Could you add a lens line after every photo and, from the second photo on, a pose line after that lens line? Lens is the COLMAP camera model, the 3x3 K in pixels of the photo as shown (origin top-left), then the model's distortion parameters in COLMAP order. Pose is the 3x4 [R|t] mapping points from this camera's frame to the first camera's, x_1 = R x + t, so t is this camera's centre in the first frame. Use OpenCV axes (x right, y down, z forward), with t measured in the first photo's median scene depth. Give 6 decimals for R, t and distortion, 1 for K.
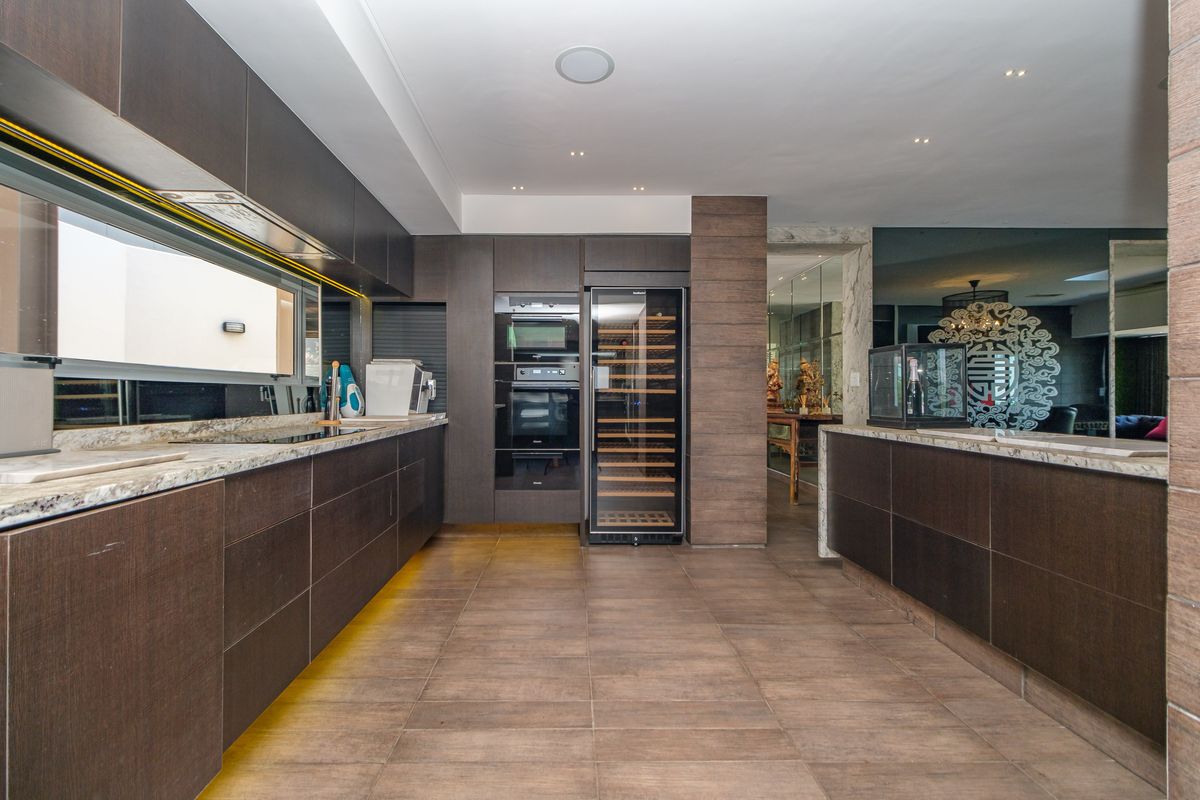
lens RADIAL K [[520.9, 0, 590.7], [0, 520.9, 395.4], [0, 0, 1]] dist [-0.000262, -0.000187]
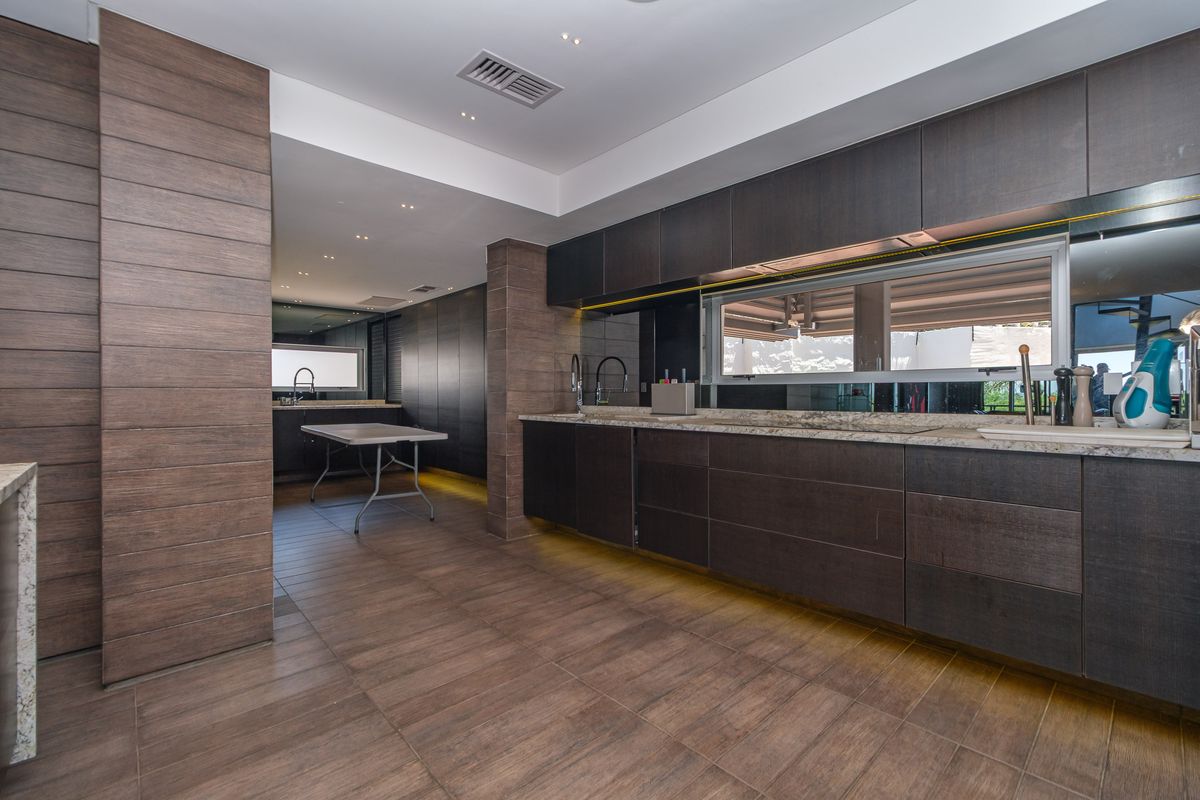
lens RADIAL K [[520.9, 0, 596.0], [0, 520.9, 395.0], [0, 0, 1]] dist [-0.000262, -0.000187]
pose [[-0.760409, 0.004038, -0.649432, 0.636723], [0.003904, 0.999991, 0.001646, 0.000171], [0.649433, -0.001284, -0.760418, 1.756451]]
